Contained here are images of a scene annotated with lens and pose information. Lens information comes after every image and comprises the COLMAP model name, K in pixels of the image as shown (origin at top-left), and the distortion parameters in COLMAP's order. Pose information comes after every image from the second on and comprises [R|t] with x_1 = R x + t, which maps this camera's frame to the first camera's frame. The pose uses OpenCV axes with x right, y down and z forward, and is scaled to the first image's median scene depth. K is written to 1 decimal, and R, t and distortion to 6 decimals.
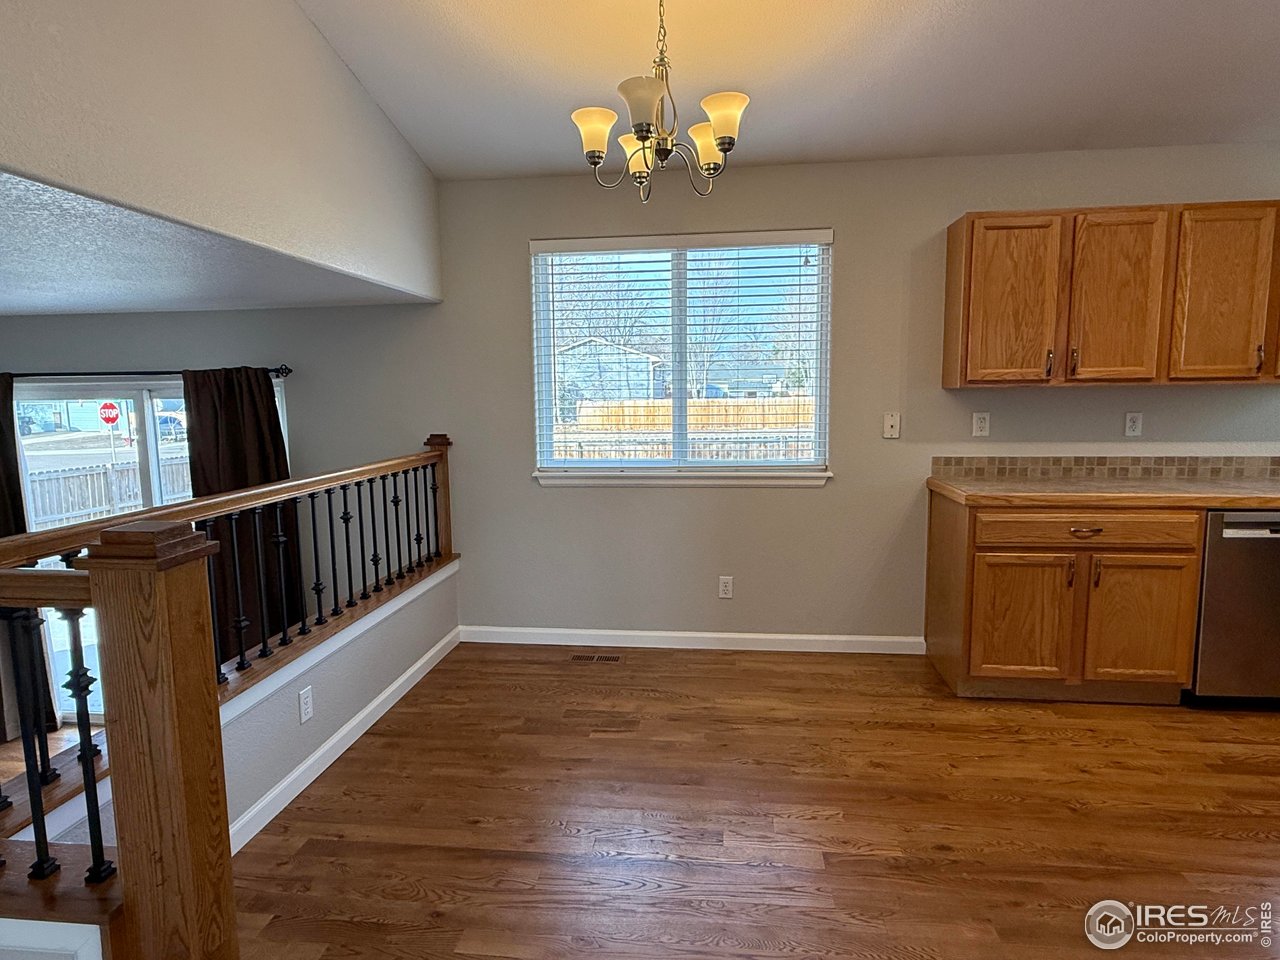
lens RADIAL K [[740.9, 0, 634.8], [0, 740.9, 479.3], [0, 0, 1]] dist [-0.004070, 0.000472]
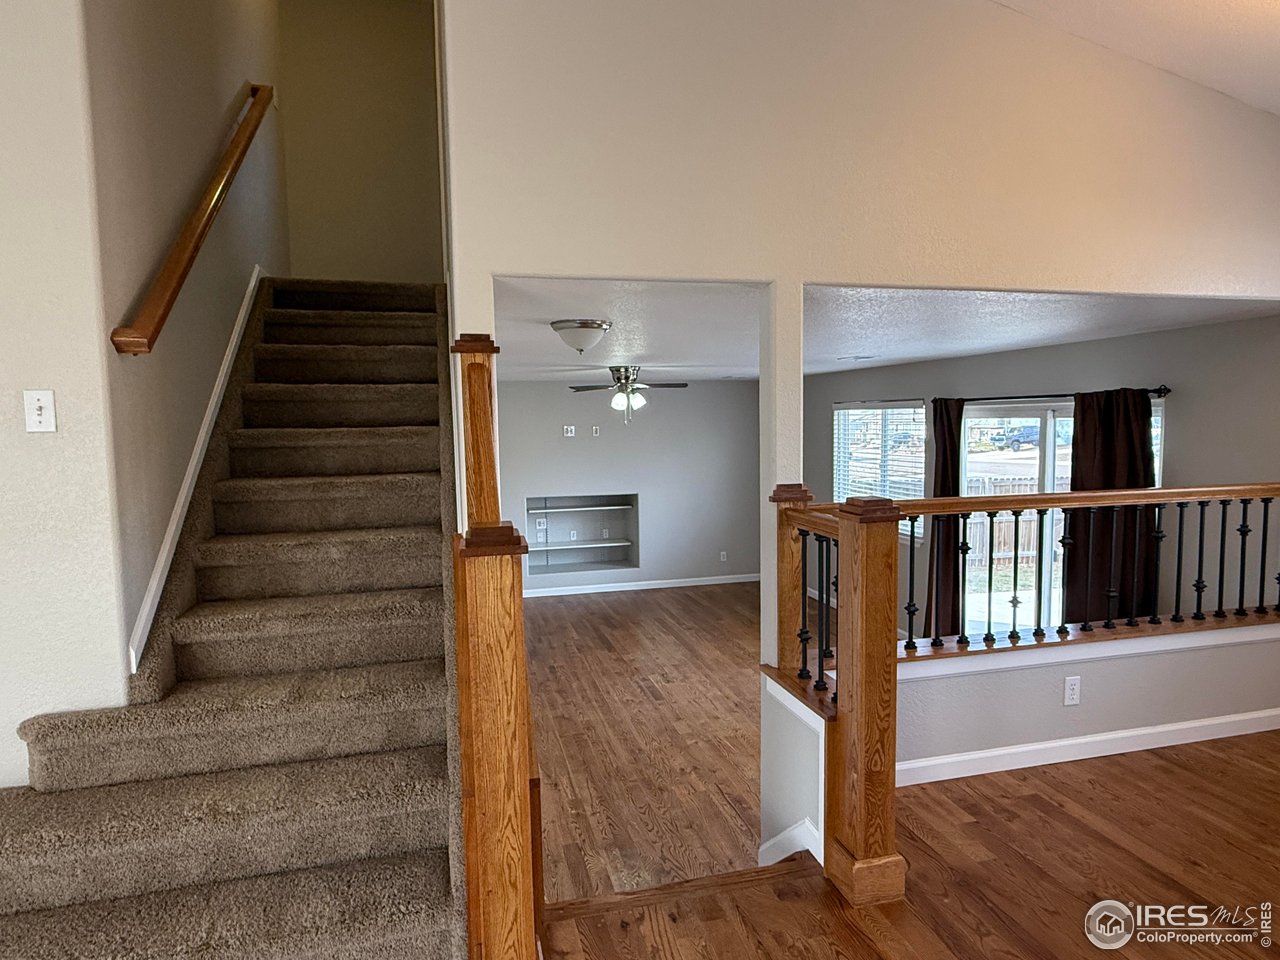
lens RADIAL K [[740.9, 0, 634.8], [0, 740.9, 479.3], [0, 0, 1]] dist [-0.004070, 0.000472]
pose [[0.351613, 0.078786, -0.932824, 0.345804], [-0.099259, 0.993973, 0.046537, -0.001548], [0.930869, 0.076229, 0.357314, -0.045690]]
